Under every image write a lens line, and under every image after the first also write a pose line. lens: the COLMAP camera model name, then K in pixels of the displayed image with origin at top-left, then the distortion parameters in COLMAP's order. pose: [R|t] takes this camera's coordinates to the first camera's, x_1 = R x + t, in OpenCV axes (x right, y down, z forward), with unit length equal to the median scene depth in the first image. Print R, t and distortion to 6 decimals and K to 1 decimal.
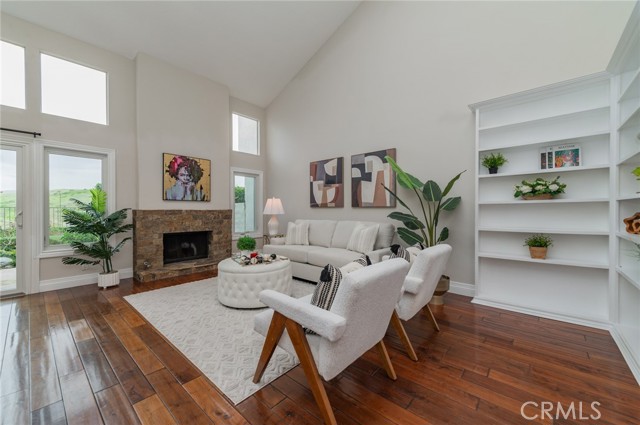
lens RADIAL K [[254.1, 0, 323.9], [0, 254.1, 211.7], [0, 0, 1]] dist [0.015813, -0.002203]
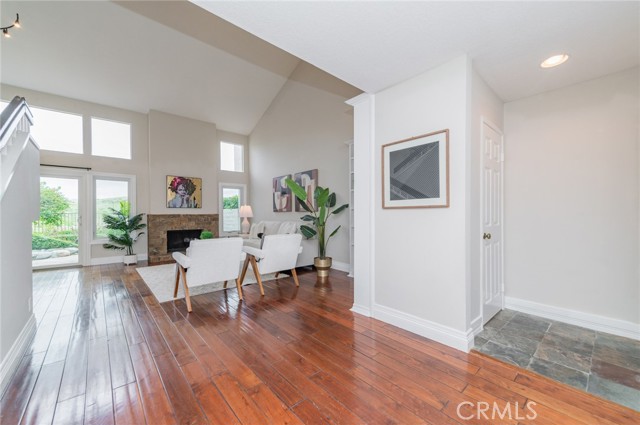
lens RADIAL K [[254.1, 0, 325.2], [0, 254.1, 215.2], [0, 0, 1]] dist [0.015813, -0.002203]
pose [[0.992085, -0.005571, -0.125448, 0.452416], [0.005441, 0.999984, -0.001377, 0.004157], [0.125454, 0.000683, 0.992099, -0.336599]]
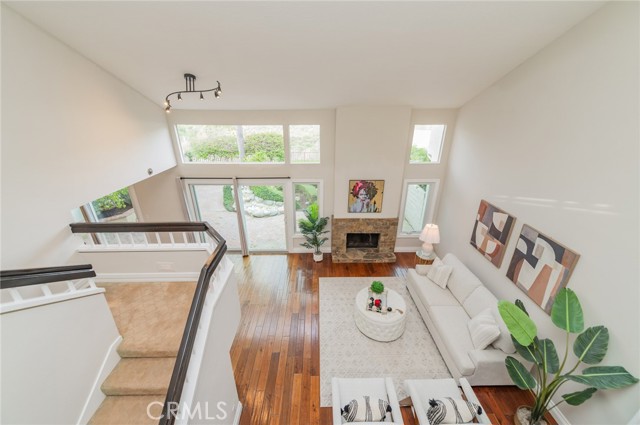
lens RADIAL K [[254.1, 0, 317.0], [0, 254.1, 216.8], [0, 0, 1]] dist [0.015813, -0.002203]
pose [[0.657757, 0.303623, -0.689325, 0.238574], [0.000591, 0.914950, 0.403566, -0.590820], [0.753230, -0.265856, 0.601636, 0.014681]]
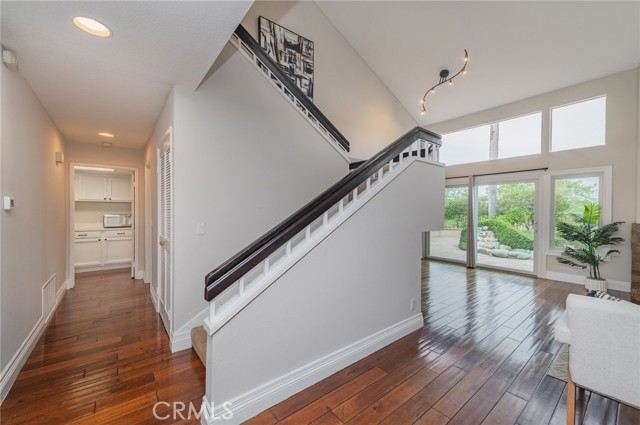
lens RADIAL K [[254.1, 0, 317.9], [0, 254.1, 213.0], [0, 0, 1]] dist [0.015813, -0.002203]
pose [[-0.181663, 0.005406, -0.983346, 0.417187], [-0.011444, 0.999906, 0.007611, -0.038080], [0.983294, 0.012636, -0.181584, 0.007310]]
